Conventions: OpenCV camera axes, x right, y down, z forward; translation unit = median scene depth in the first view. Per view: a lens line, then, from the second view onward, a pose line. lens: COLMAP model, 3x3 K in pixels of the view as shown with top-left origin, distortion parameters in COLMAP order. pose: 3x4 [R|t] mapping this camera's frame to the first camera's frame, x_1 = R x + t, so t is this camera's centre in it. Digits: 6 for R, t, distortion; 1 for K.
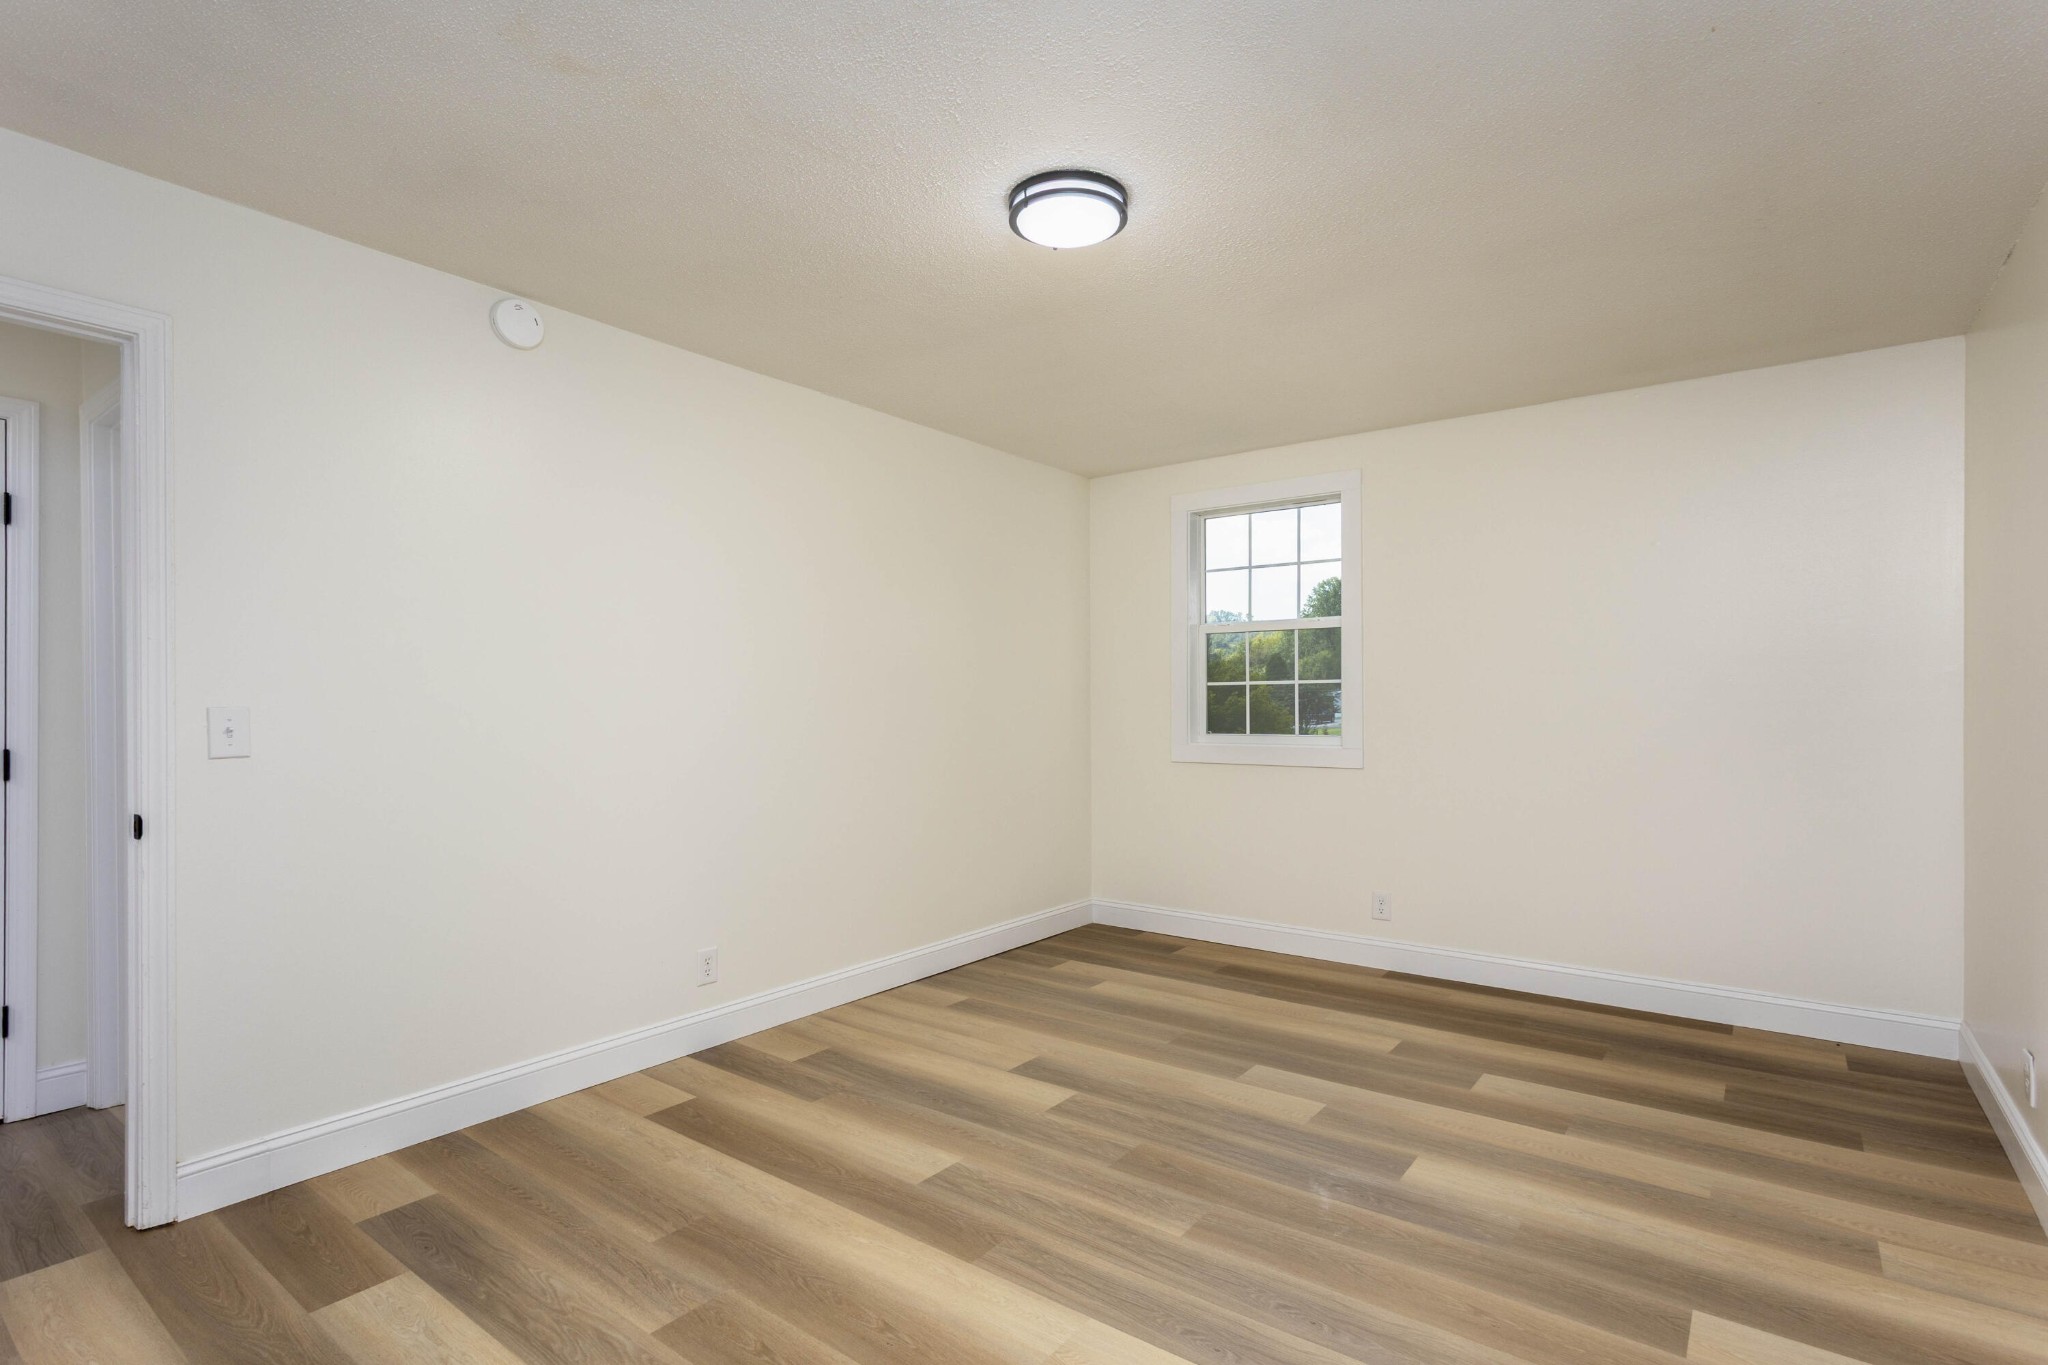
lens RADIAL K [[957.5, 0, 1027.0], [0, 957.5, 692.6], [0, 0, 1]] dist [0.002004, 0.001287]
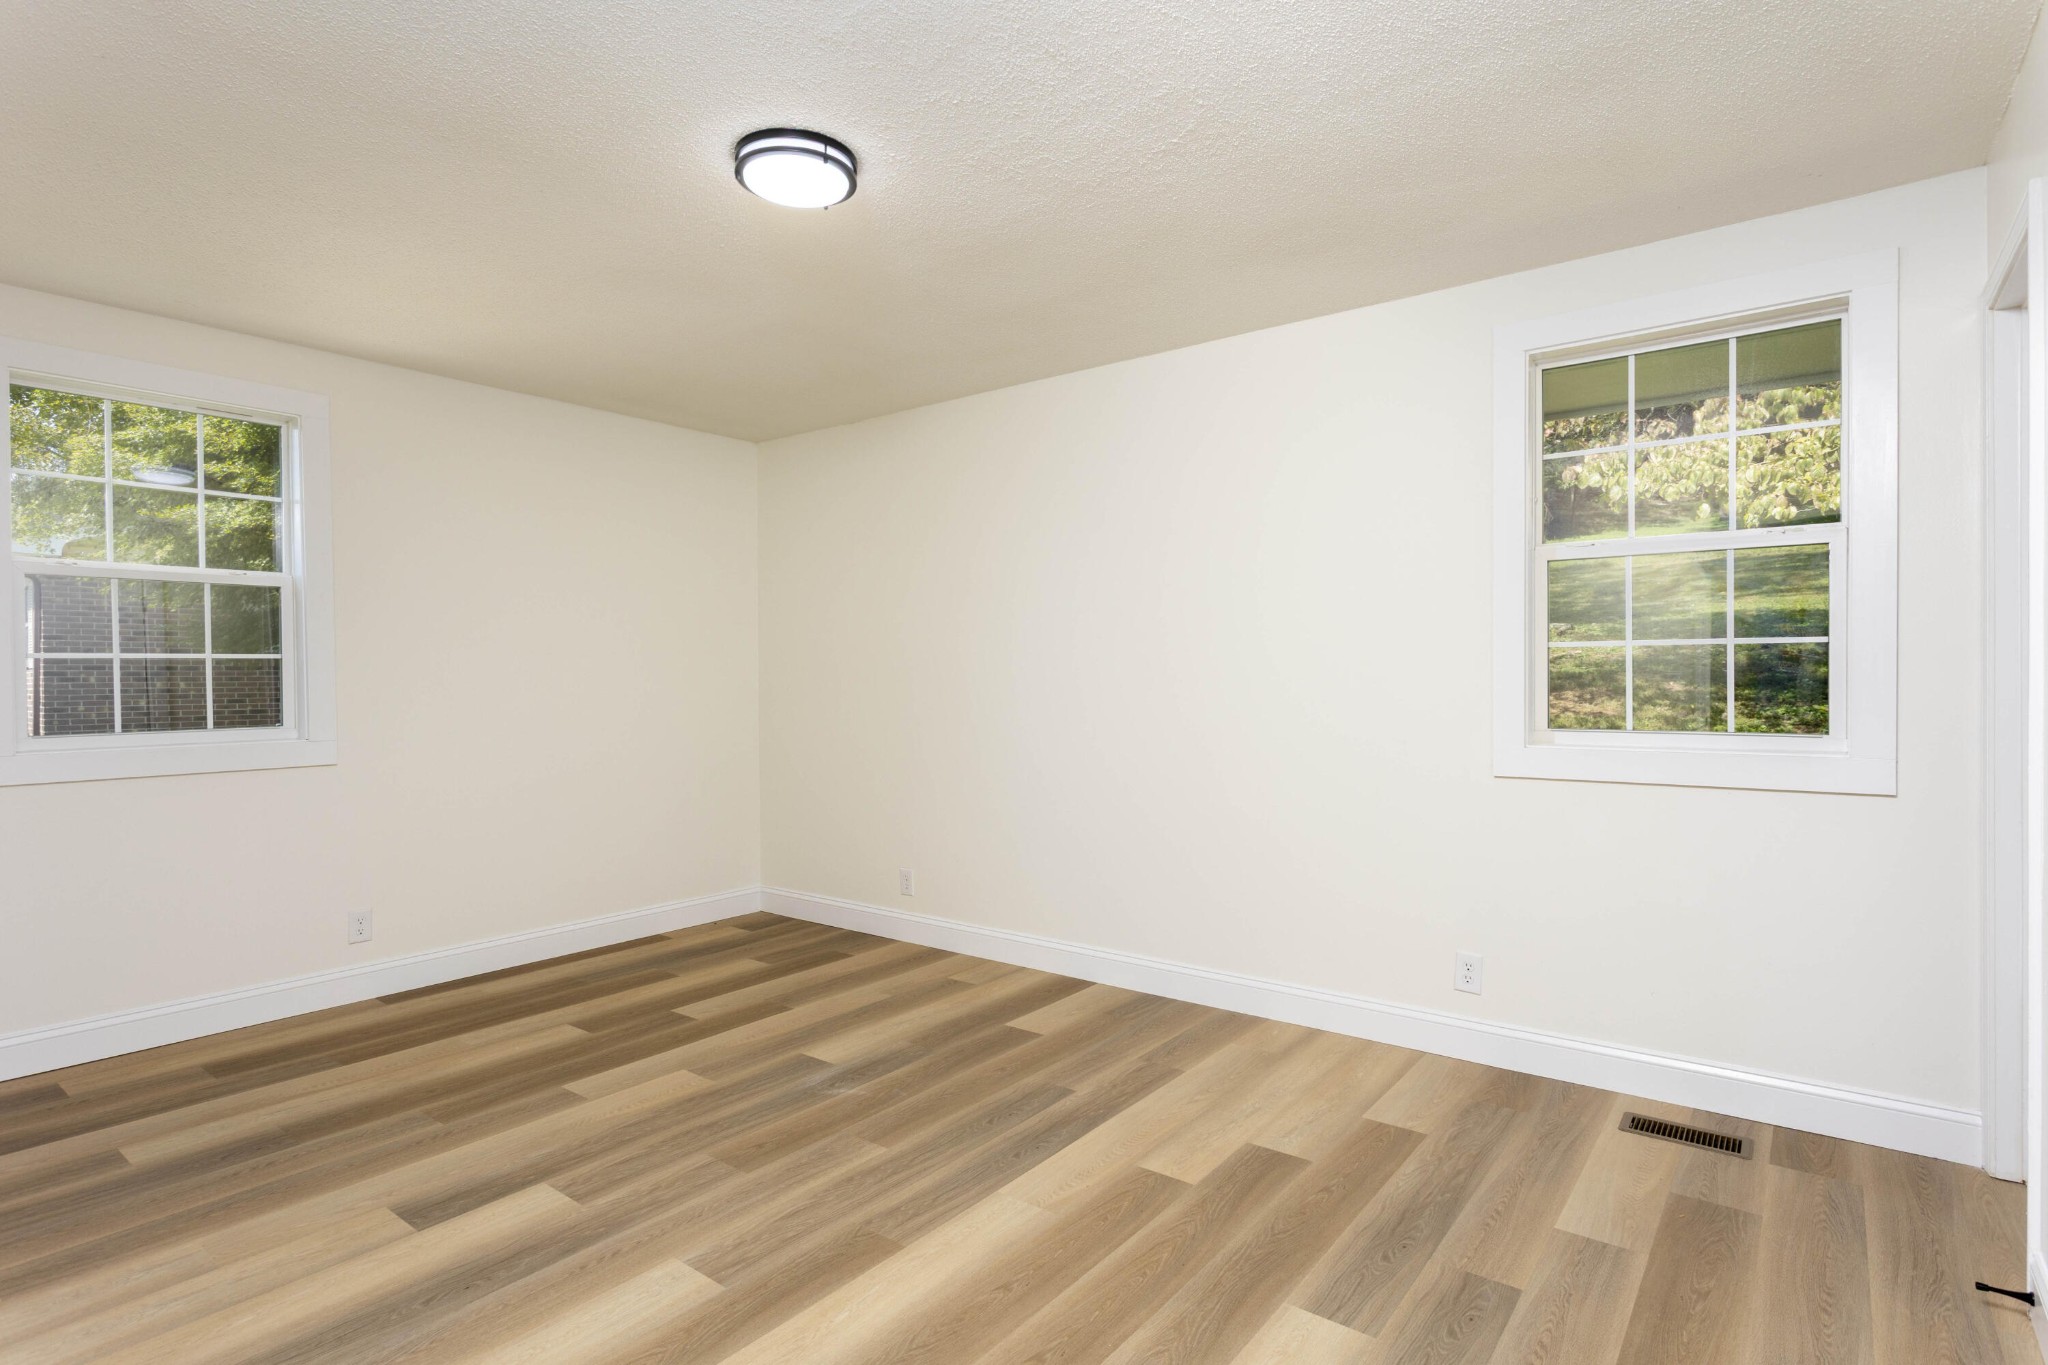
lens RADIAL K [[1033.4, 0, 1024.0], [0, 1033.4, 682.5], [0, 0, 1]] dist [0.000869, 0.000642]
pose [[0.033806, -0.003422, 0.999423, -0.750203], [-0.002433, 0.999991, 0.003507, 0.007217], [-0.999425, -0.002550, 0.033797, 0.567340]]
